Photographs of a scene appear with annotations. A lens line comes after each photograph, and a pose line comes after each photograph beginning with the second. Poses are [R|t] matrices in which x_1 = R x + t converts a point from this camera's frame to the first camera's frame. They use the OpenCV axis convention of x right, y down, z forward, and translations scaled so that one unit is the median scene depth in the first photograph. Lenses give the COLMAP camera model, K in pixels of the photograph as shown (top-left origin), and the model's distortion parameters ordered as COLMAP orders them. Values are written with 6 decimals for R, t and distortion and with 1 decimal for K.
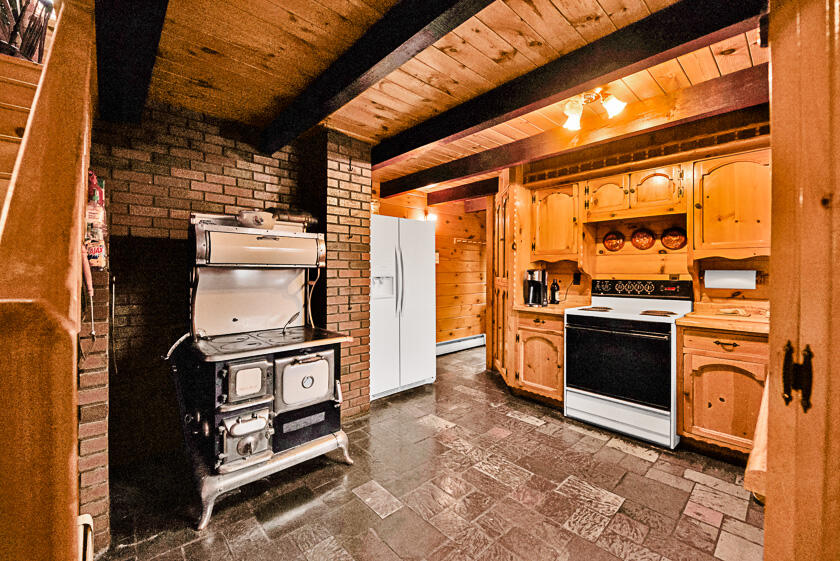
lens RADIAL K [[344.2, 0, 420.7], [0, 344.2, 270.0], [0, 0, 1]] dist [-0.001714, -0.000251]
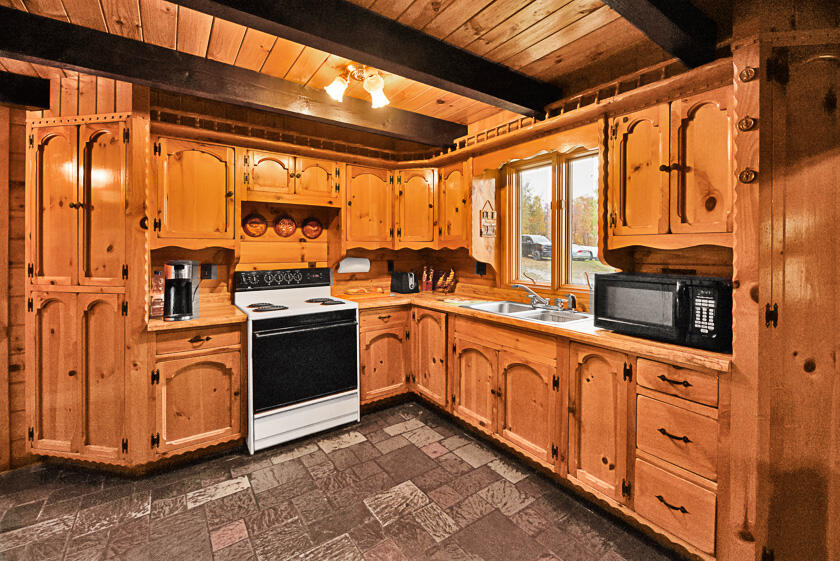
lens RADIAL K [[362.6, 0, 420.8], [0, 362.6, 250.4], [0, 0, 1]] dist [-0.000728, -0.000270]
pose [[0.129700, -0.007904, 0.991522, -0.326980], [-0.002962, 0.999961, 0.008359, -0.034099], [-0.991549, -0.004021, 0.129672, 0.534542]]
